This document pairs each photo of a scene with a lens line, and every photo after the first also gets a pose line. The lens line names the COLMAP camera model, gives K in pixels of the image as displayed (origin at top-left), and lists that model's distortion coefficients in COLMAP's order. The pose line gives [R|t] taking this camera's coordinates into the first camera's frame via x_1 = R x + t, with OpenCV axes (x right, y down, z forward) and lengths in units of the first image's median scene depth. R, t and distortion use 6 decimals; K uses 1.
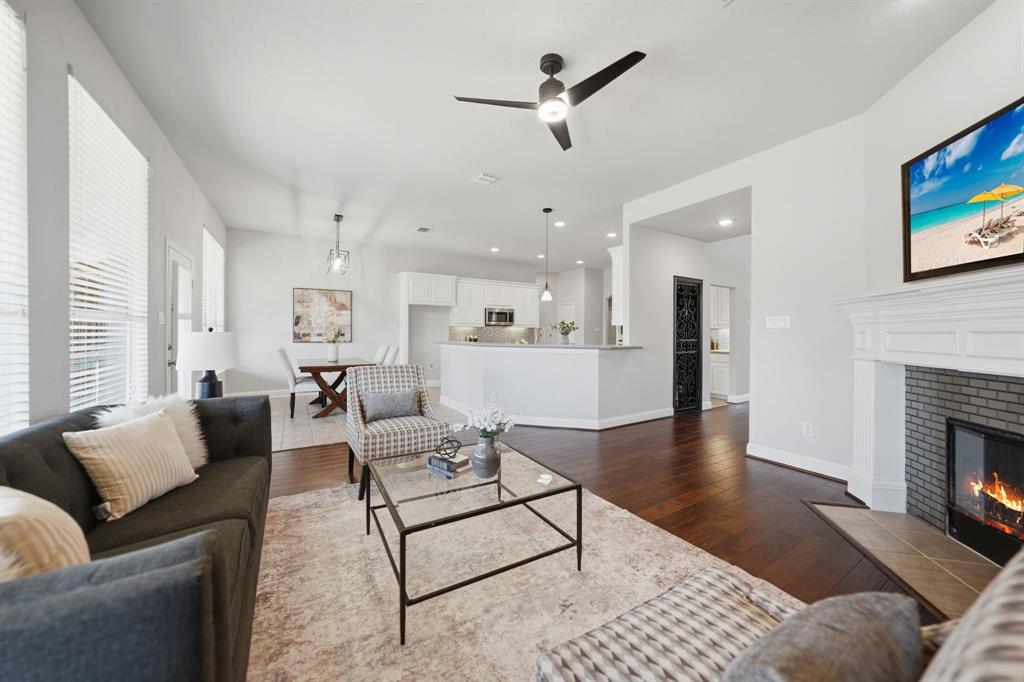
lens RADIAL K [[363.4, 0, 512.9], [0, 363.4, 332.3], [0, 0, 1]] dist [-0.000457, -0.000016]
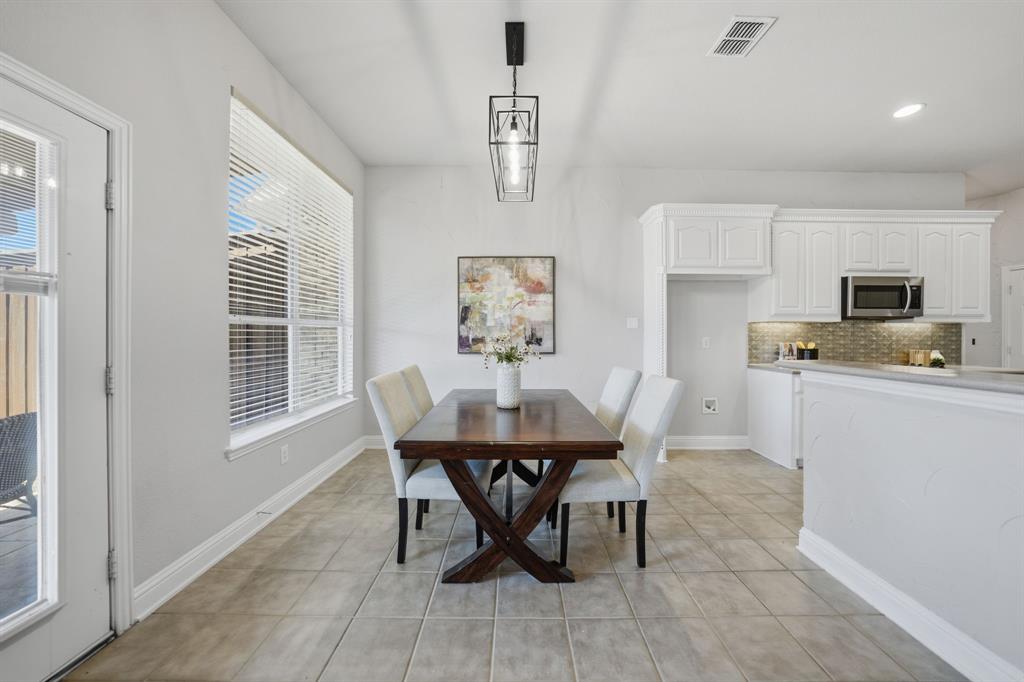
lens RADIAL K [[427.0, 0, 512.0], [0, 427.0, 341.0], [0, 0, 1]] dist [-0.000135, 0.000100]
pose [[0.862950, 0.003051, -0.505281, -0.186306], [0.001954, 0.999954, 0.009375, 0.002097], [0.505286, -0.009077, 0.862904, 0.440834]]
